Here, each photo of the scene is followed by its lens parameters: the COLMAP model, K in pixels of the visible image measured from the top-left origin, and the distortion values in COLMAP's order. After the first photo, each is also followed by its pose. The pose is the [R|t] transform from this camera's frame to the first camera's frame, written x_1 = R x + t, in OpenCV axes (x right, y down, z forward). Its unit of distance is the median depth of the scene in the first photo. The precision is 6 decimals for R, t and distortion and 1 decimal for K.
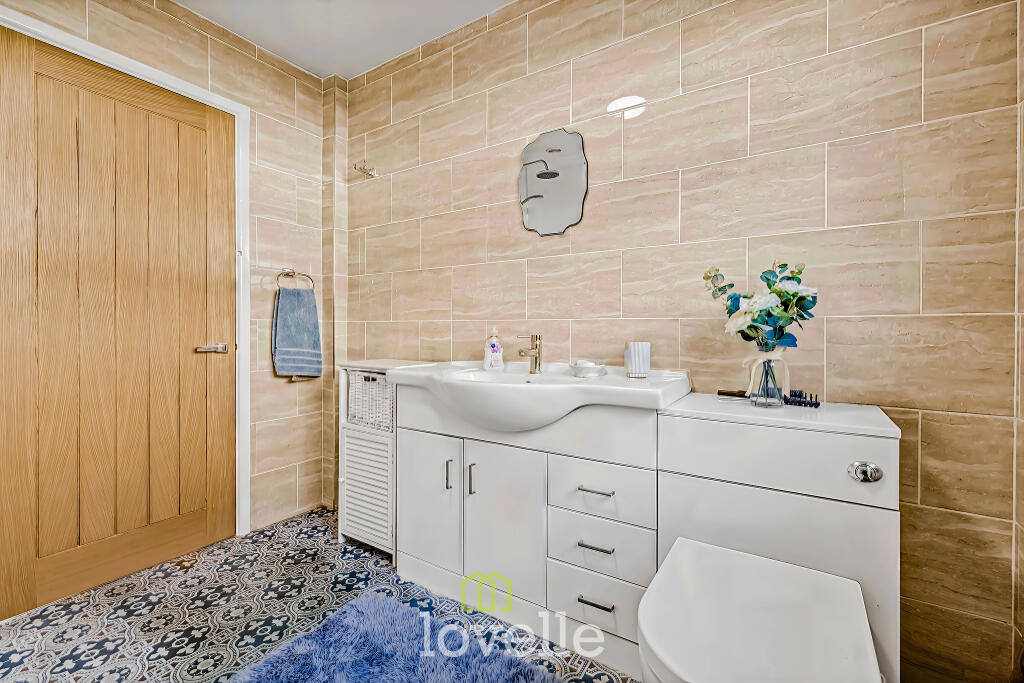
lens RADIAL K [[441.2, 0, 511.5], [0, 441.2, 333.0], [0, 0, 1]] dist [0.000996, 0.000020]
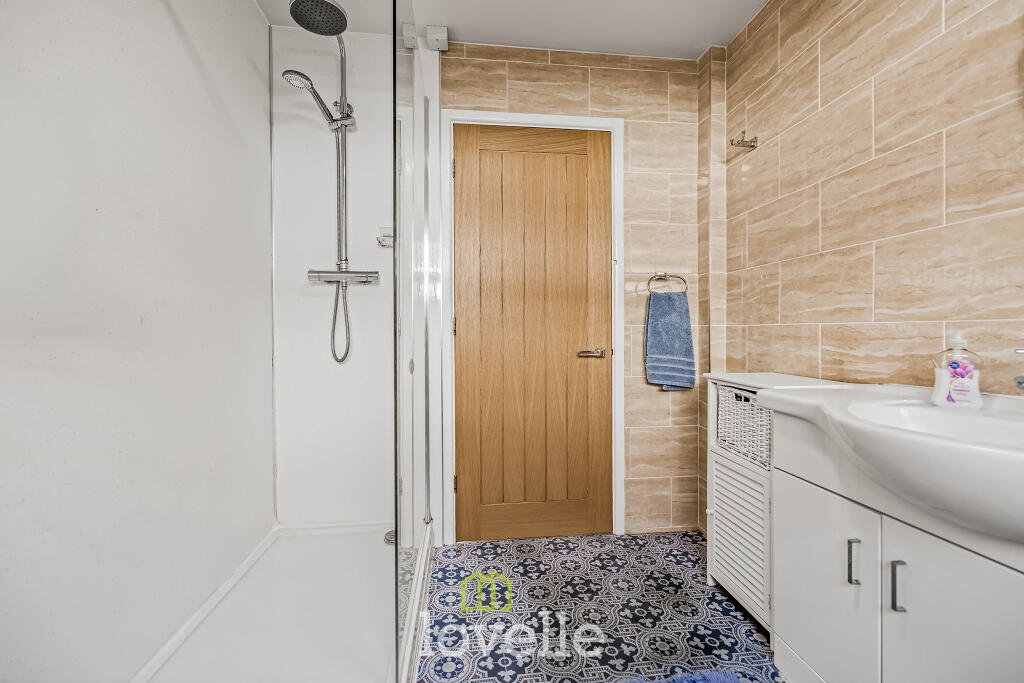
lens RADIAL K [[441.2, 0, 511.5], [0, 441.2, 333.0], [0, 0, 1]] dist [0.000996, 0.000020]
pose [[0.635007, -0.003822, -0.772497, 0.031420], [0.000553, 0.999990, -0.004493, -0.009430], [0.772507, 0.002426, 0.635002, 0.151704]]
